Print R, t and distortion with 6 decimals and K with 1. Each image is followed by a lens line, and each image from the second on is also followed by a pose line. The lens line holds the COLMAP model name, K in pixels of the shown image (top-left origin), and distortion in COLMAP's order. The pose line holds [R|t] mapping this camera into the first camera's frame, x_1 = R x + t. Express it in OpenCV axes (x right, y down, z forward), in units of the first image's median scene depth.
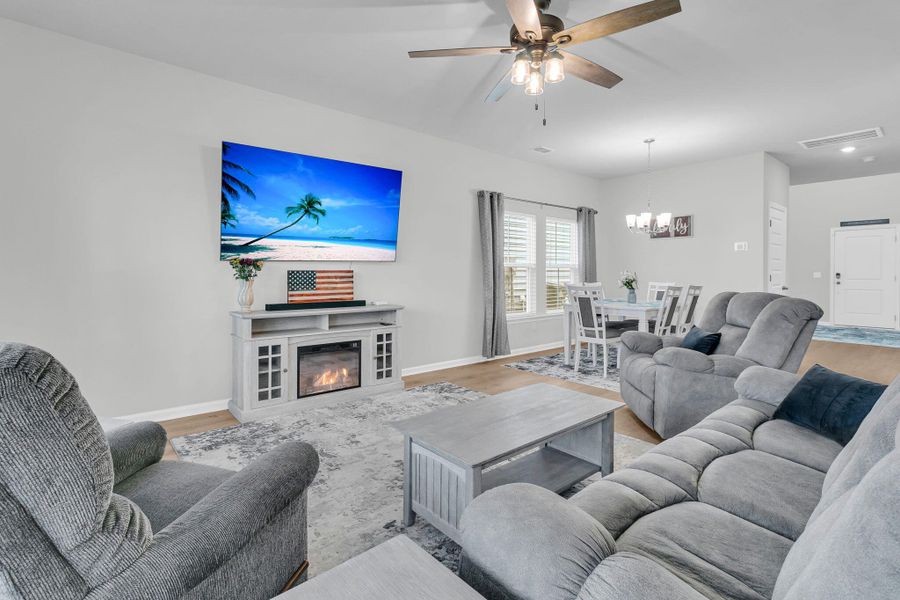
lens RADIAL K [[419.6, 0, 443.4], [0, 419.6, 273.5], [0, 0, 1]] dist [0.002958, 0.001626]
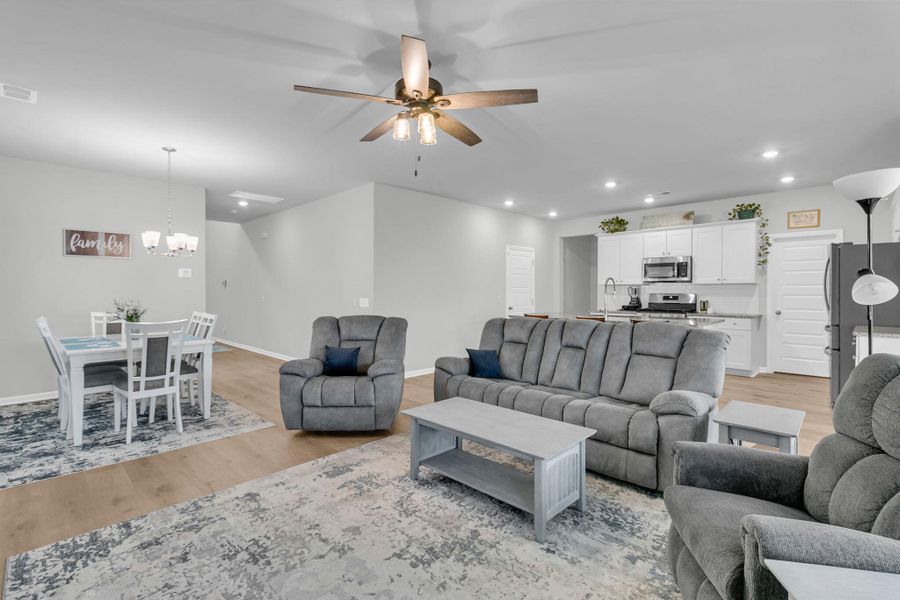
lens RADIAL K [[419.6, 0, 462.1], [0, 419.6, 288.5], [0, 0, 1]] dist [0.002958, 0.001626]
pose [[-0.118814, 0.008815, 0.992877, -0.576556], [-0.003926, 0.999949, -0.009347, -0.030936], [-0.992909, -0.005009, -0.118773, 0.662533]]
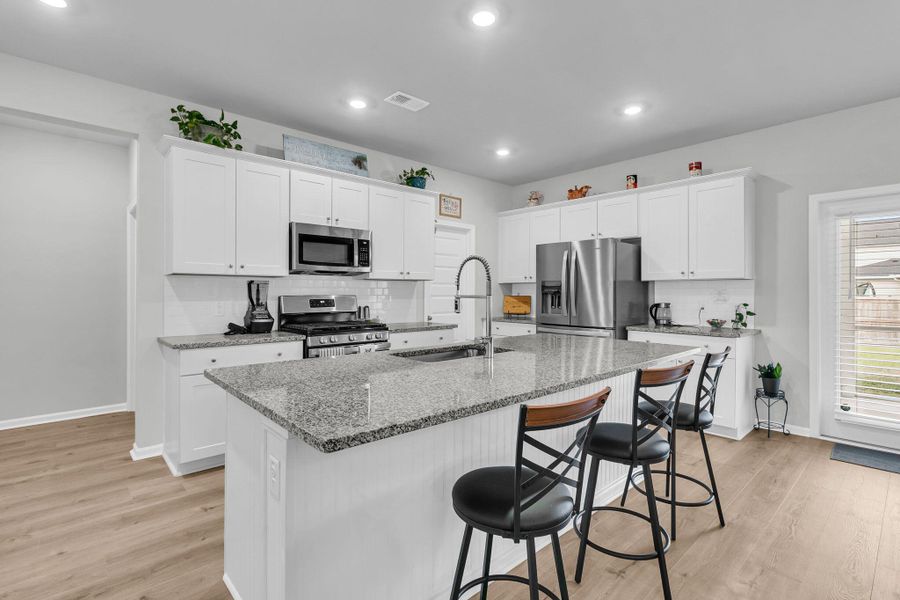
lens RADIAL K [[419.6, 0, 457.9], [0, 419.6, 302.1], [0, 0, 1]] dist [0.002958, 0.001626]
pose [[-0.998353, 0.001169, -0.057359, 0.875770], [0.000088, 0.999823, 0.018838, -0.031268], [0.057371, 0.018802, -0.998176, 0.554032]]
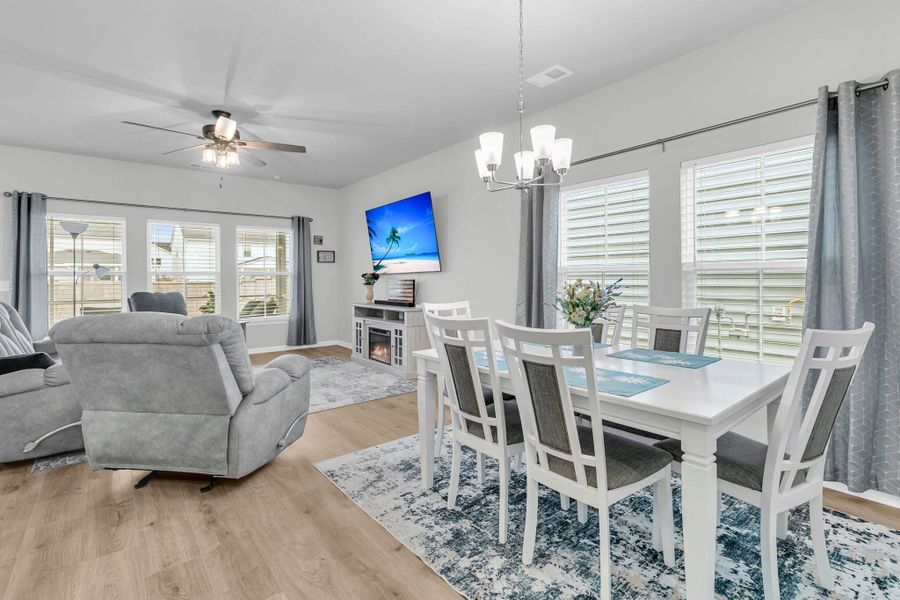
lens RADIAL K [[419.6, 0, 448.9], [0, 419.6, 284.7], [0, 0, 1]] dist [0.002958, 0.001626]
pose [[-0.010513, 0.016249, -0.999813, 1.175198], [0.007526, 0.999841, 0.016171, -0.011443], [0.999916, -0.007355, -0.010634, 1.220757]]
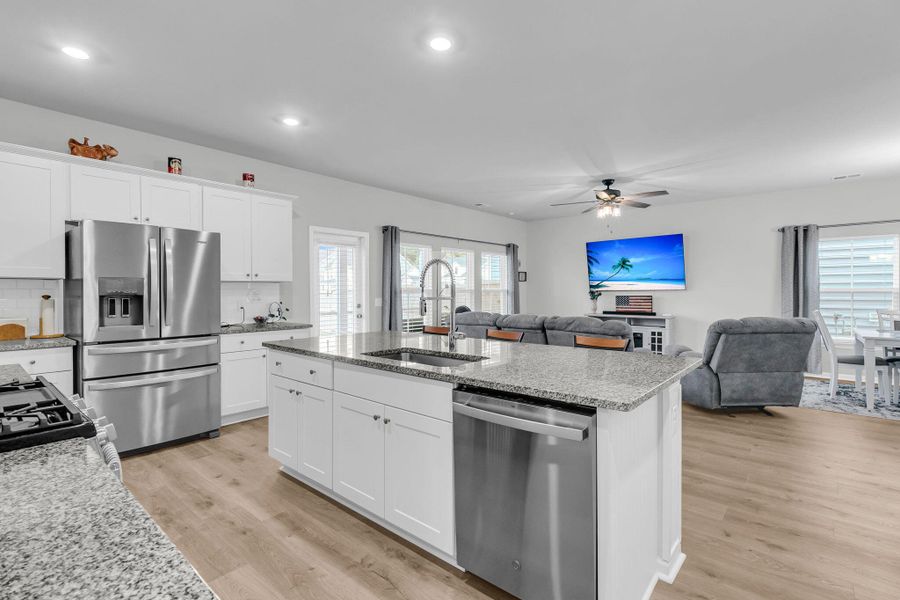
lens RADIAL K [[419.6, 0, 453.4], [0, 419.6, 295.3], [0, 0, 1]] dist [0.002958, 0.001626]
pose [[0.187762, 0.011229, -0.982150, 1.500044], [0.006907, 0.999895, 0.012752, -0.041101], [0.982190, -0.009178, 0.187665, -0.178805]]
